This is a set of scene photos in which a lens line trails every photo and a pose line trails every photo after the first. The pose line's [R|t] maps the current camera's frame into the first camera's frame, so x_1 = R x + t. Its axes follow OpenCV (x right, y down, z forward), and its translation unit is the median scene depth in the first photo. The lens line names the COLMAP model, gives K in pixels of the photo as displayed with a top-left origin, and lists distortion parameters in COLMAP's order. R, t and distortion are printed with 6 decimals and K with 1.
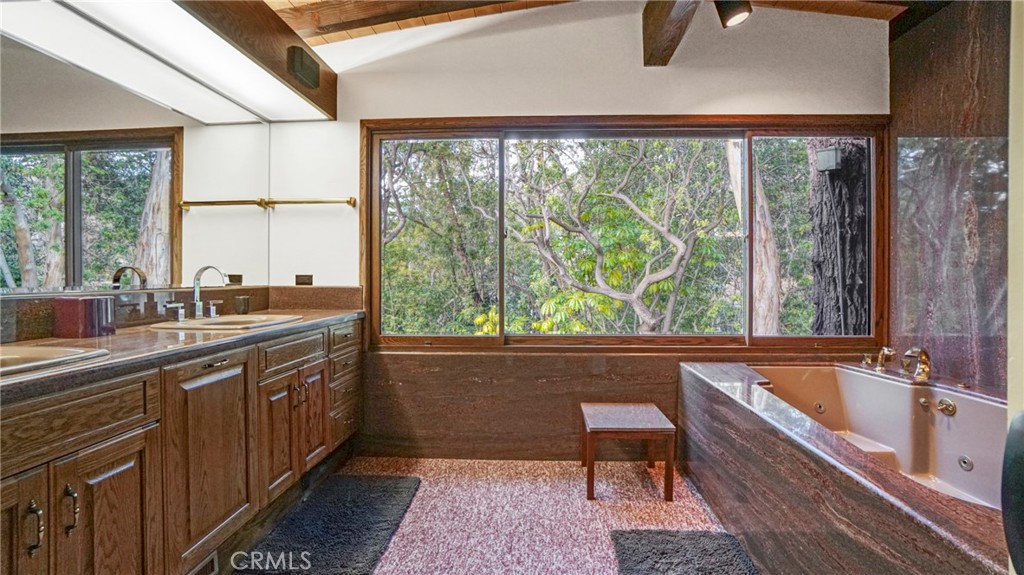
lens RADIAL K [[467.1, 0, 516.8], [0, 467.1, 283.5], [0, 0, 1]] dist [-0.071665, 0.026257]
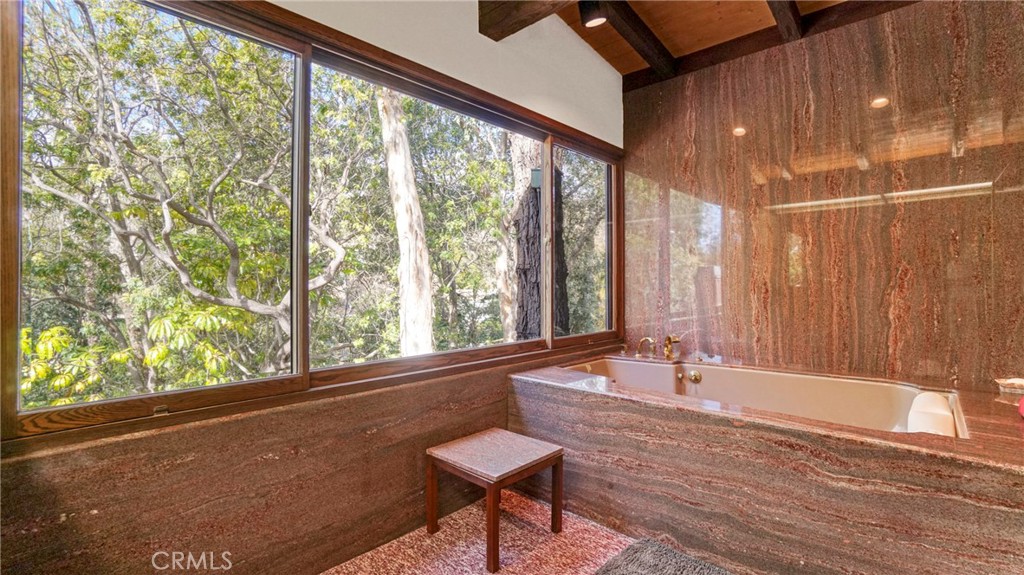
lens RADIAL K [[467.1, 0, 516.8], [0, 467.1, 283.5], [0, 0, 1]] dist [-0.071665, 0.026257]
pose [[0.632186, 0.000305, 0.774817, -0.340745], [0.017816, 0.999730, -0.014930, 0.007058], [-0.774612, 0.023242, 0.632010, 0.417634]]
